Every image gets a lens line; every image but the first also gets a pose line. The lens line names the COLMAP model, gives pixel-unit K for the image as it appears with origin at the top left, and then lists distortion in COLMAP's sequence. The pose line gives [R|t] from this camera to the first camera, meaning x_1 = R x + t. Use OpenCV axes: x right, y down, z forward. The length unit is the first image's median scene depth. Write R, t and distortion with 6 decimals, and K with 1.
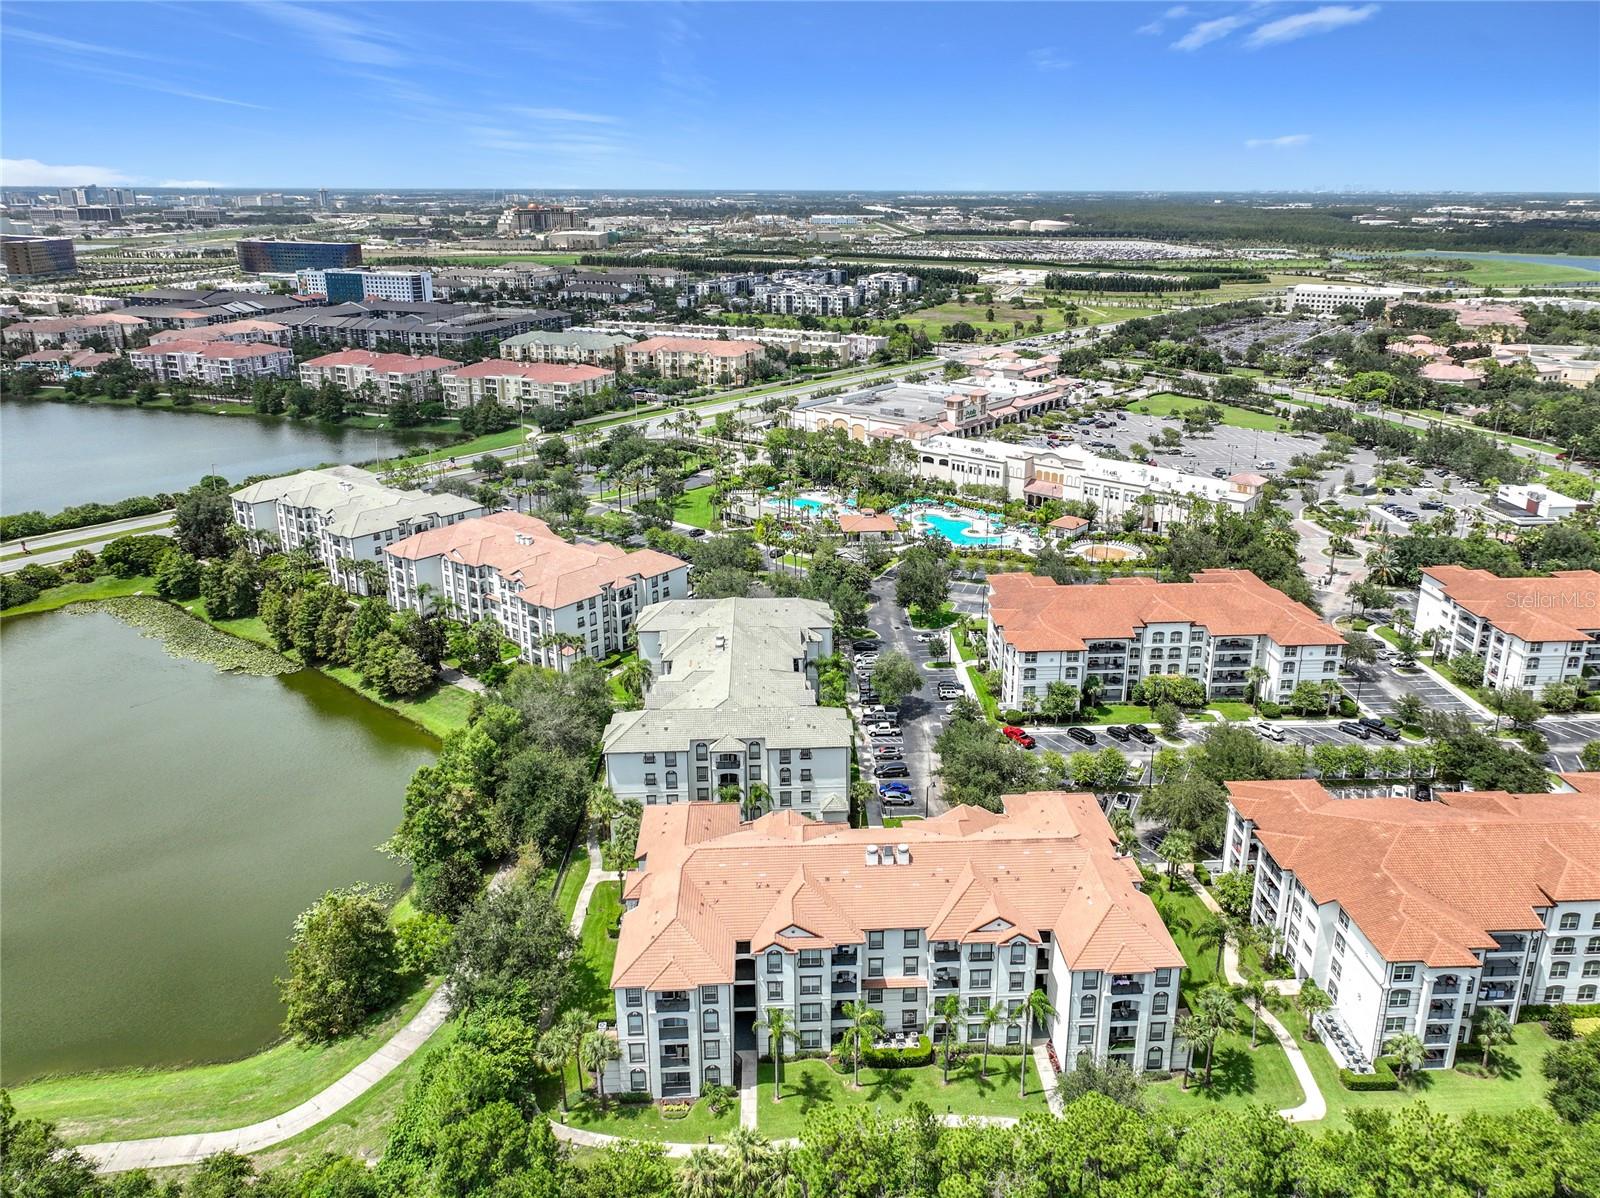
lens RADIAL K [[1126.6, 0, 833.8], [0, 1126.6, 570.4], [0, 0, 1]] dist [-0.003305, 0.020585]
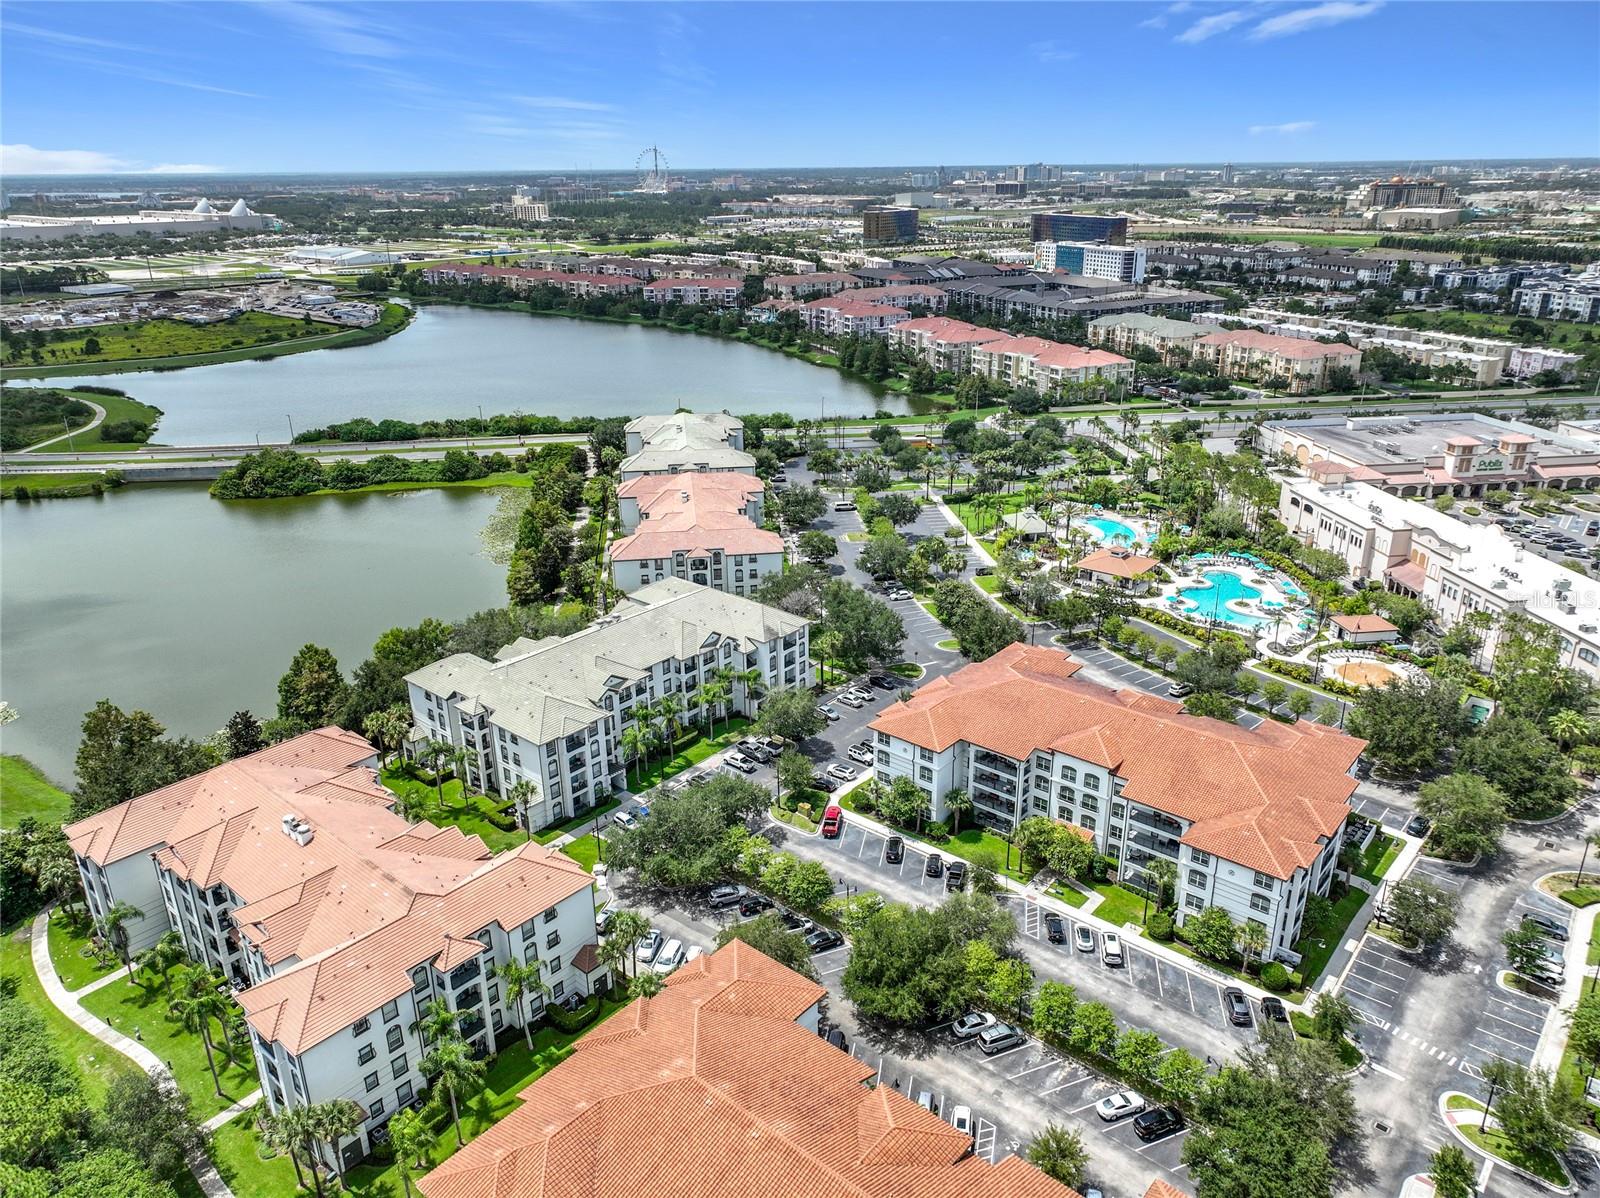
lens RADIAL K [[1126.6, 0, 823.3], [0, 1126.6, 575.7], [0, 0, 1]] dist [-0.003305, 0.020585]
pose [[0.724489, 0.227028, -0.650825, 0.621026], [-0.210824, 0.971938, 0.104356, -0.109739], [0.656253, 0.061604, 0.752021, 0.327144]]
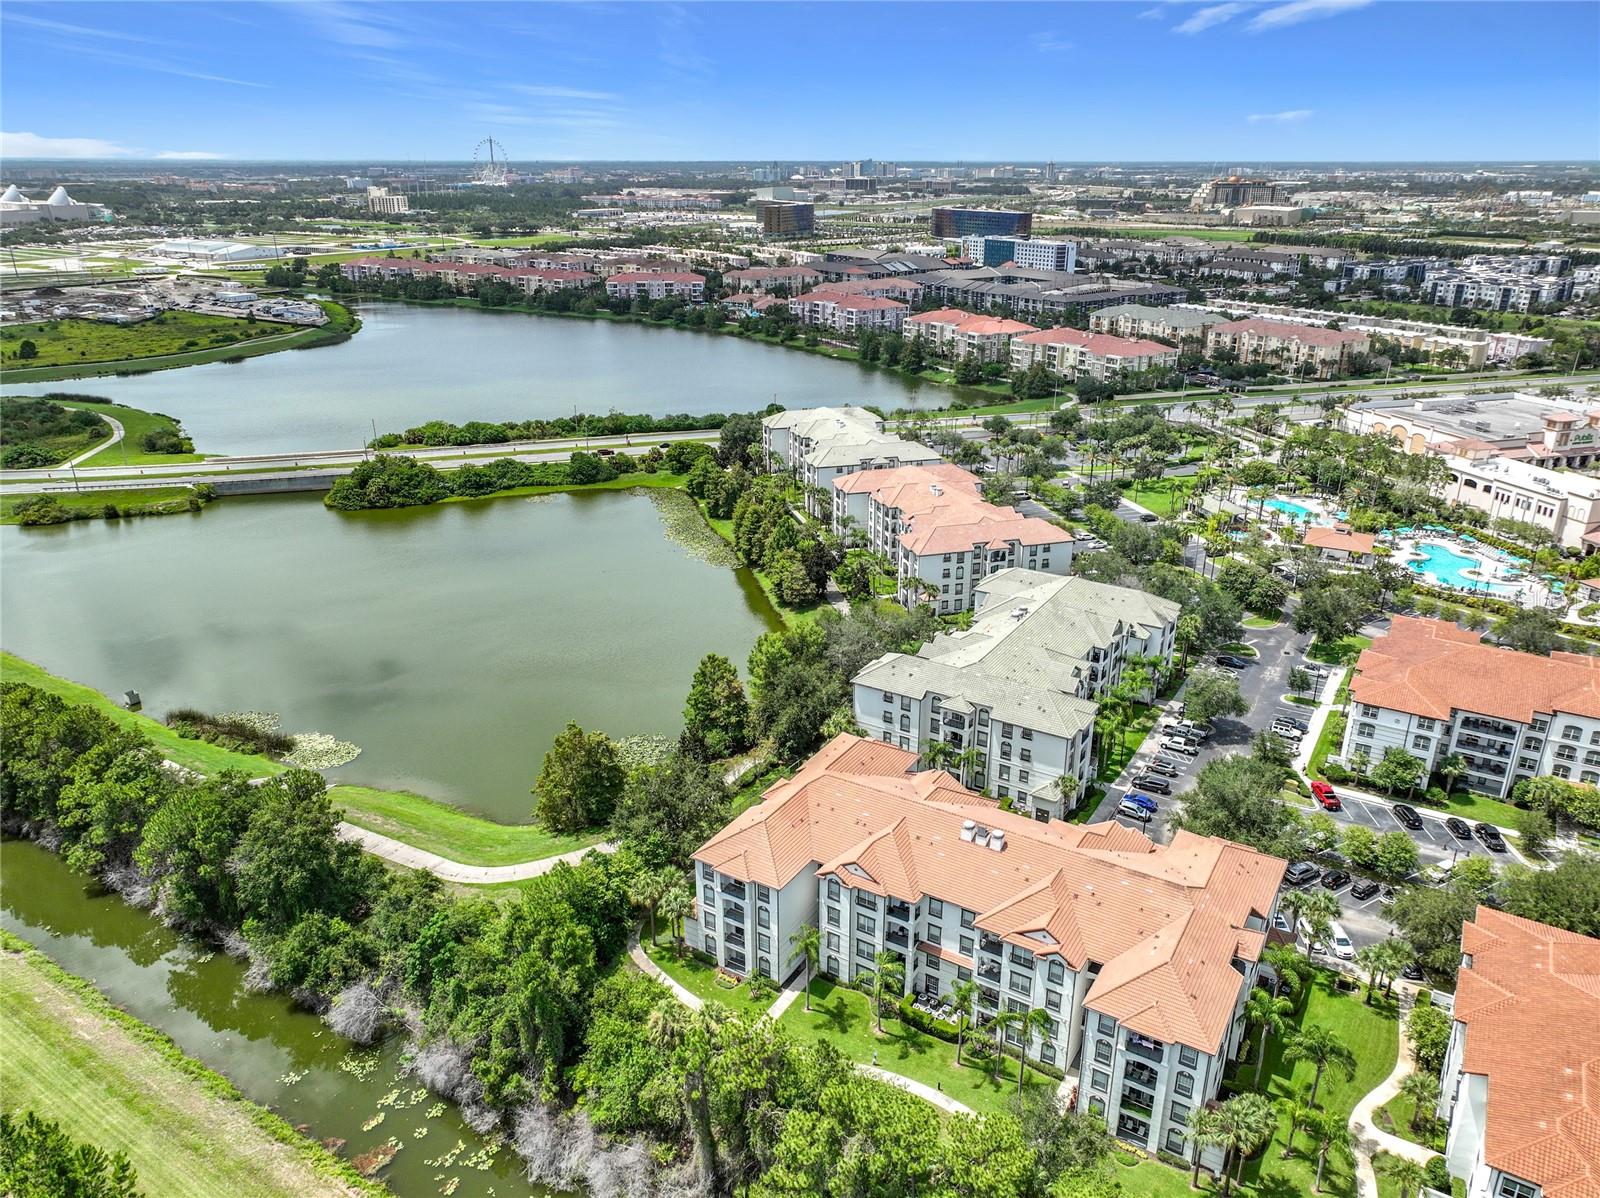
lens RADIAL K [[1126.6, 0, 819.4], [0, 1126.6, 579.5], [0, 0, 1]] dist [-0.003305, 0.020585]
pose [[0.821672, 0.198022, -0.534455, 0.255860], [-0.182716, 0.979732, 0.082094, -0.013962], [0.539879, 0.030199, 0.841201, 0.050685]]
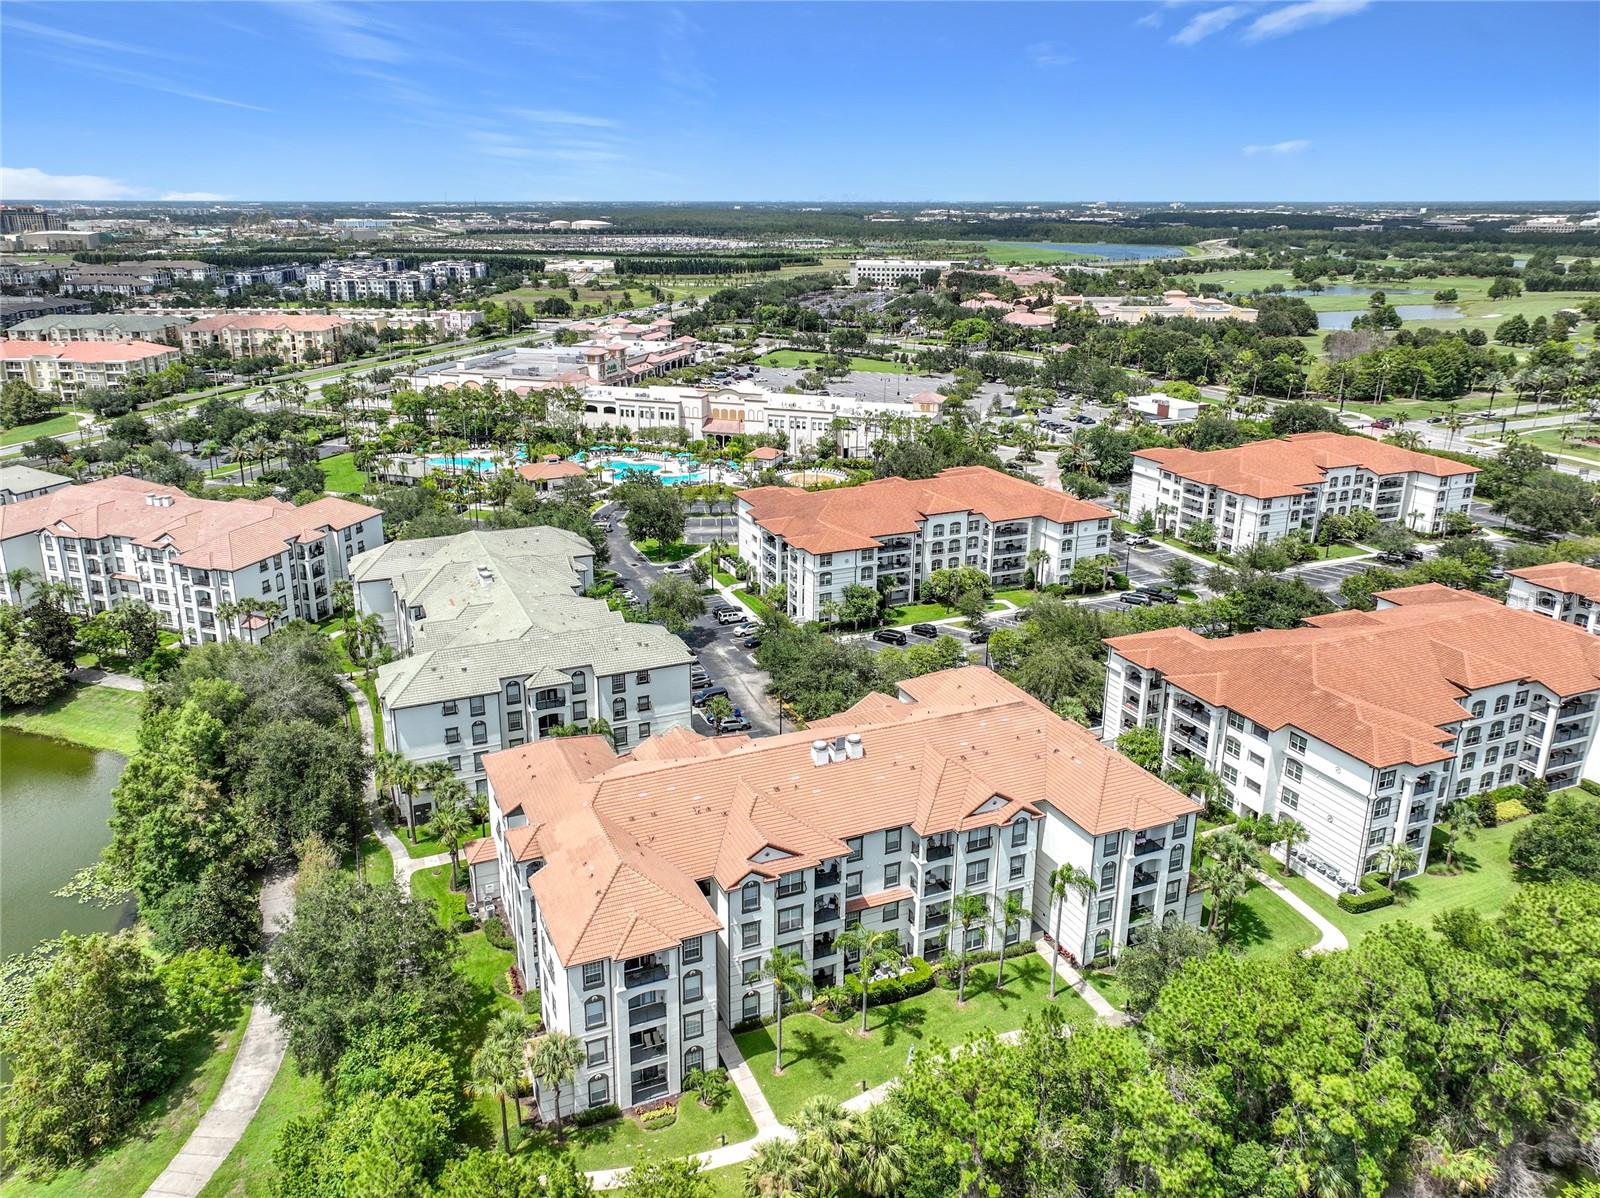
lens RADIAL K [[1126.6, 0, 749.4], [0, 1126.6, 582.4], [0, 0, 1]] dist [-0.003305, 0.020585]
pose [[0.946695, -0.107611, 0.303626, -0.151074], [0.107429, 0.994061, 0.017356, 0.069256], [-0.303691, 0.016188, 0.952633, 0.151637]]
